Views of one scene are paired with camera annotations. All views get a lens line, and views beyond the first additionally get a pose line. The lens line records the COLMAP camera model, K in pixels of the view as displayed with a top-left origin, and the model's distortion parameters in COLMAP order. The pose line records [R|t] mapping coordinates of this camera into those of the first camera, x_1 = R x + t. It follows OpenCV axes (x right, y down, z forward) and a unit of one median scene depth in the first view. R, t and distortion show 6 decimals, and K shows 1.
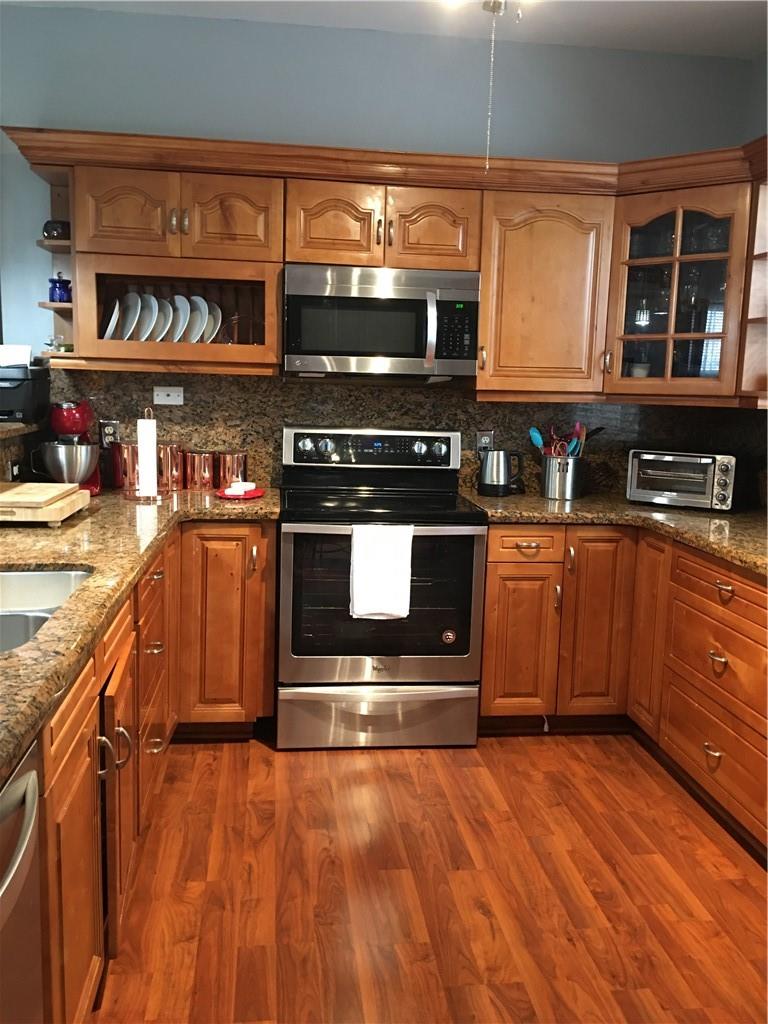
lens RADIAL K [[889.4, 0, 380.7], [0, 889.4, 508.2], [0, 0, 1]] dist [0.083815, -0.058762]
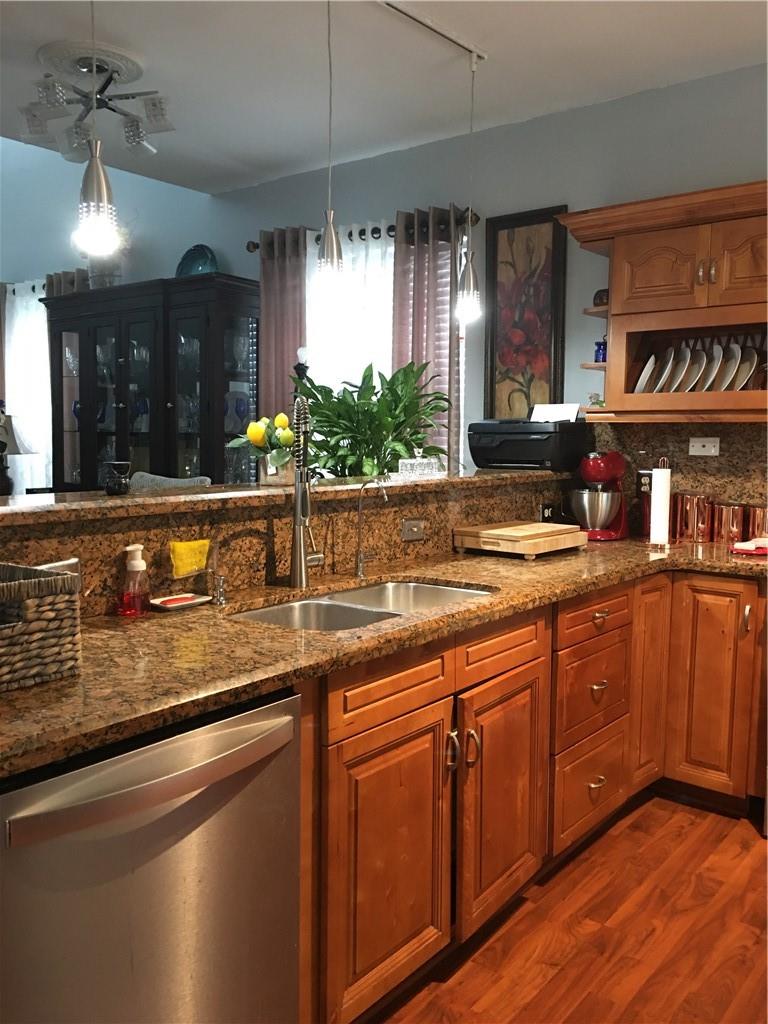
lens RADIAL K [[889.4, 0, 383.1], [0, 889.4, 509.3], [0, 0, 1]] dist [0.083815, -0.058762]
pose [[0.713238, 0.043195, -0.699589, 0.231260], [-0.093089, 0.995095, -0.033465, 0.010383], [0.694712, 0.088993, 0.713761, 0.059352]]
